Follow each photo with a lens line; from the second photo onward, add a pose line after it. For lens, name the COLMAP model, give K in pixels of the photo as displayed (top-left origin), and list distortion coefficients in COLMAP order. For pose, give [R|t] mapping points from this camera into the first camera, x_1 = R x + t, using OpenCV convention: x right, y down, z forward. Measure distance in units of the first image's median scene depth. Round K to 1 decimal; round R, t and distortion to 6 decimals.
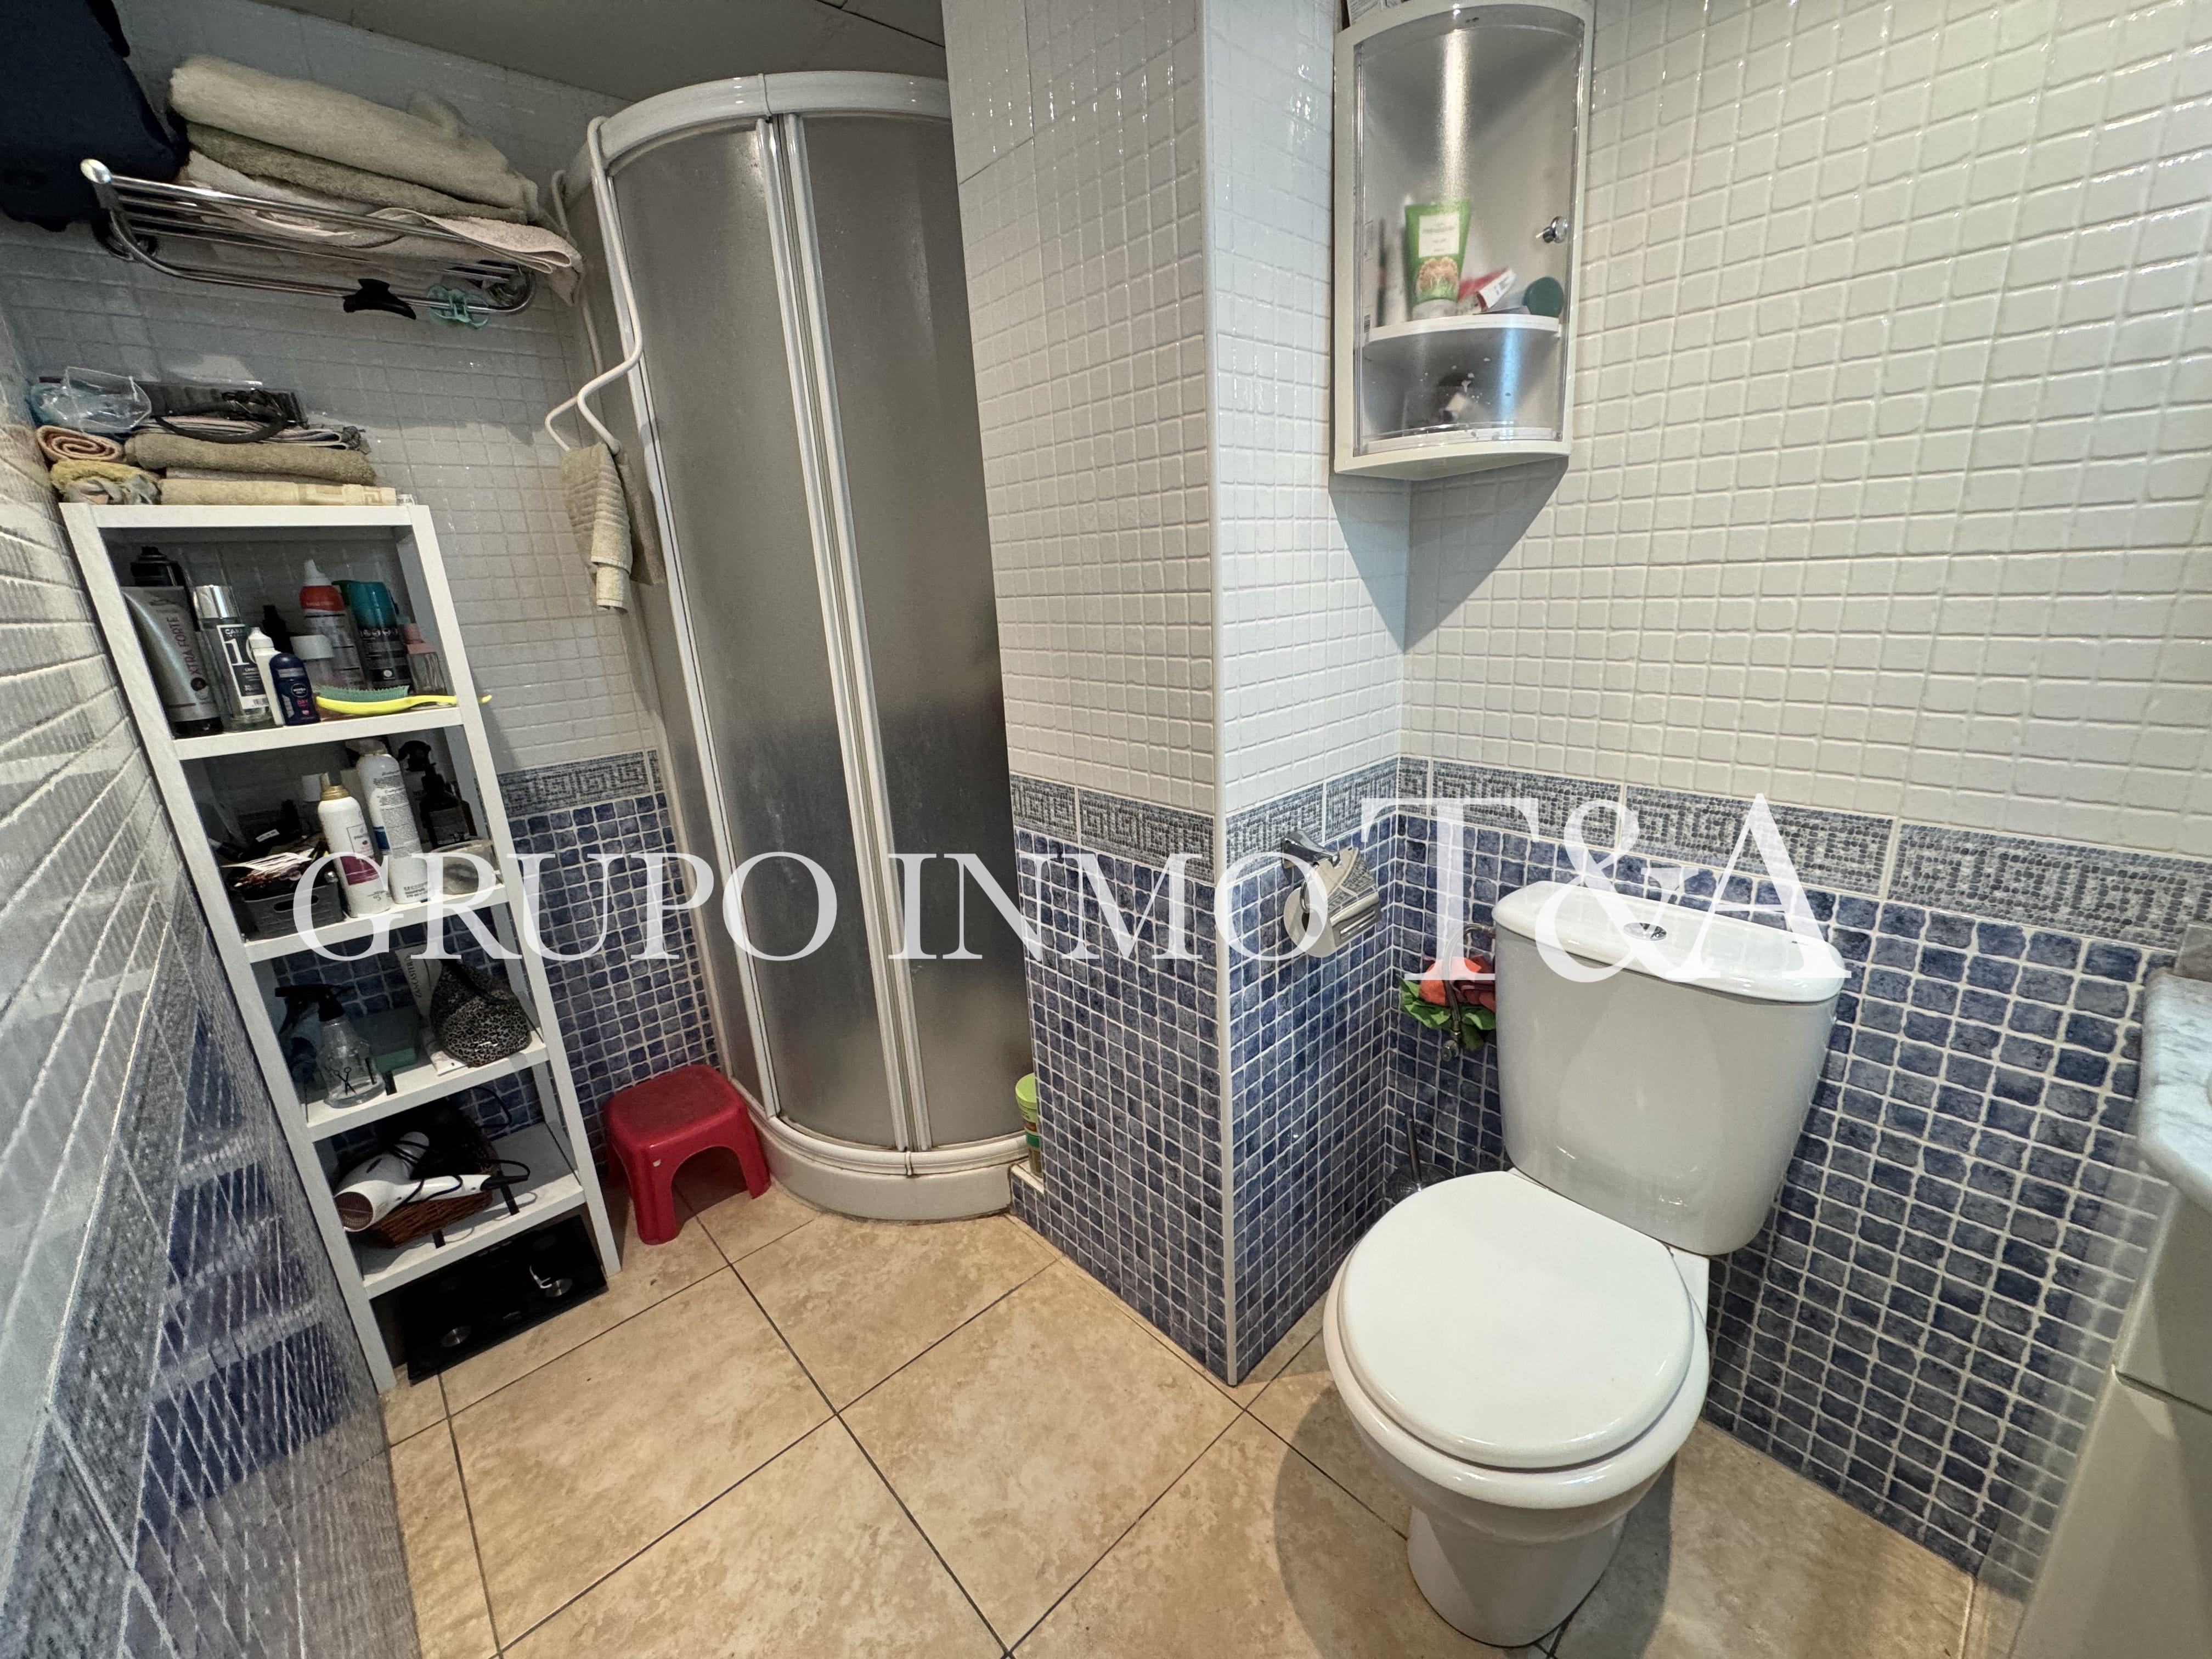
lens RADIAL K [[880.5, 0, 1104.9], [0, 880.5, 825.6], [0, 0, 1]] dist [-0.002948, -0.000402]
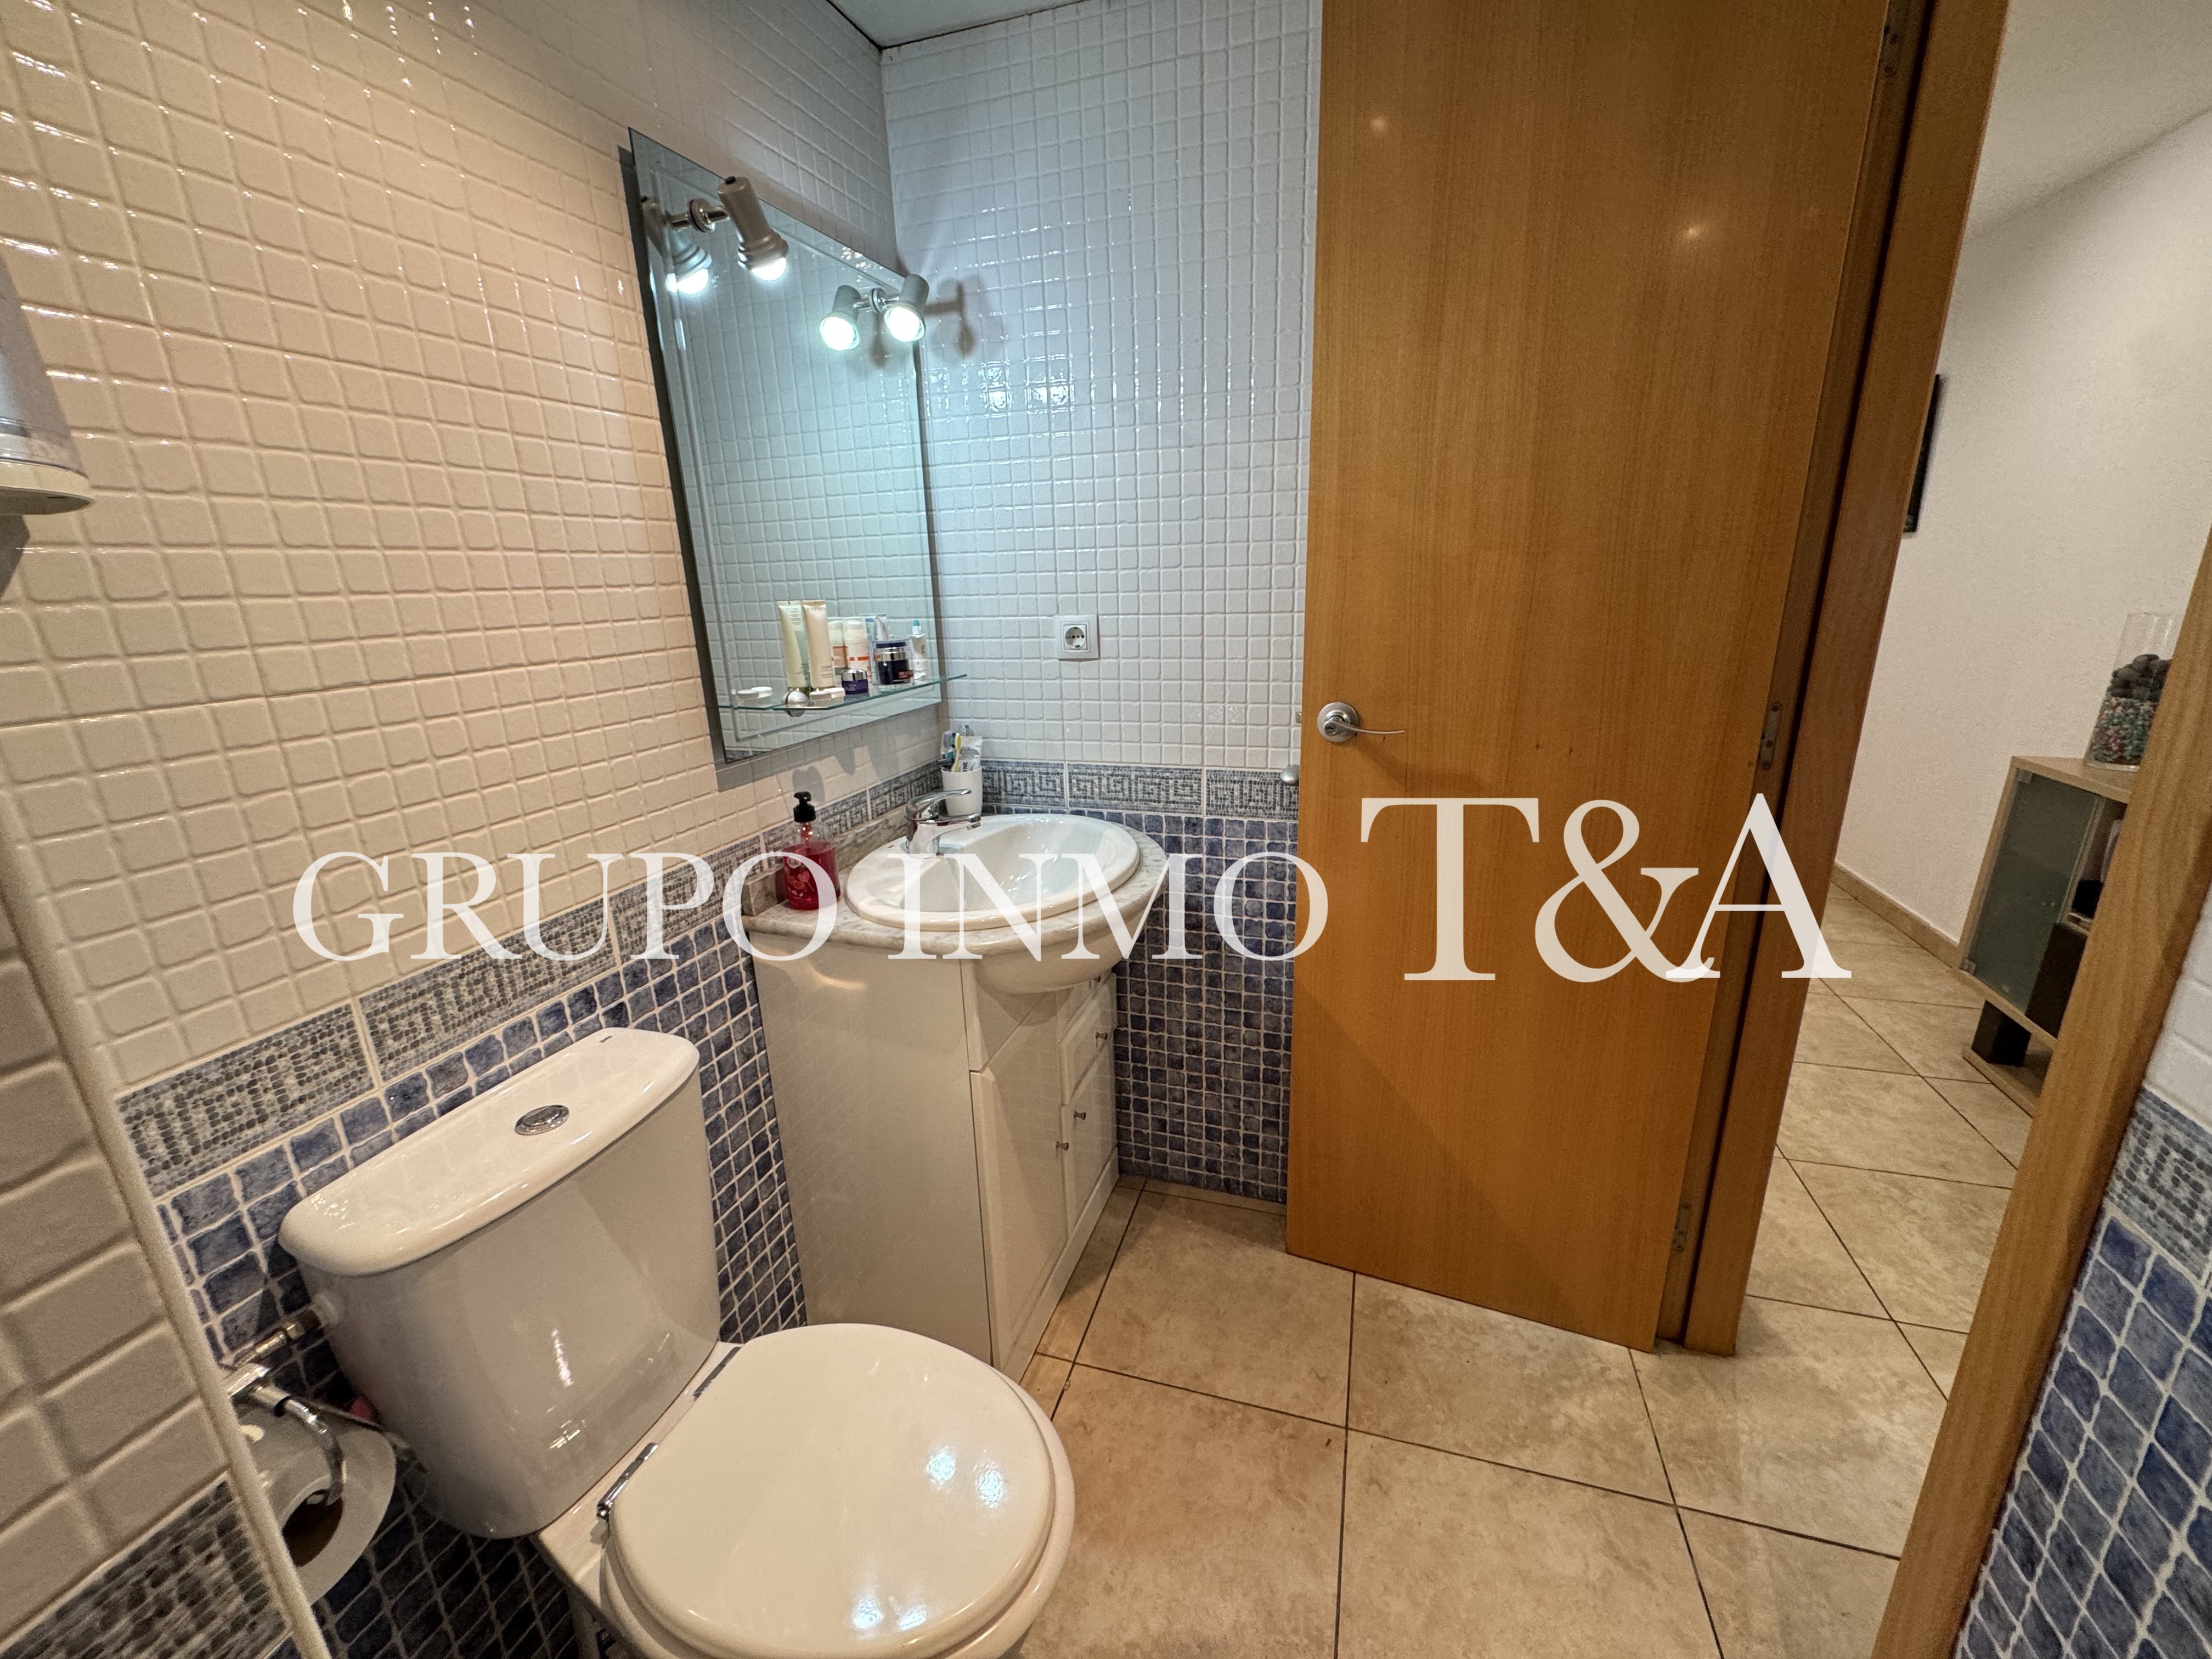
lens RADIAL K [[880.5, 0, 1101.4], [0, 880.5, 827.6], [0, 0, 1]] dist [-0.002948, -0.000402]
pose [[-0.490715, -0.174028, 0.853764, -0.301355], [0.300898, 0.885724, 0.353489, -0.263524], [-0.817716, 0.430358, -0.382274, 0.811373]]
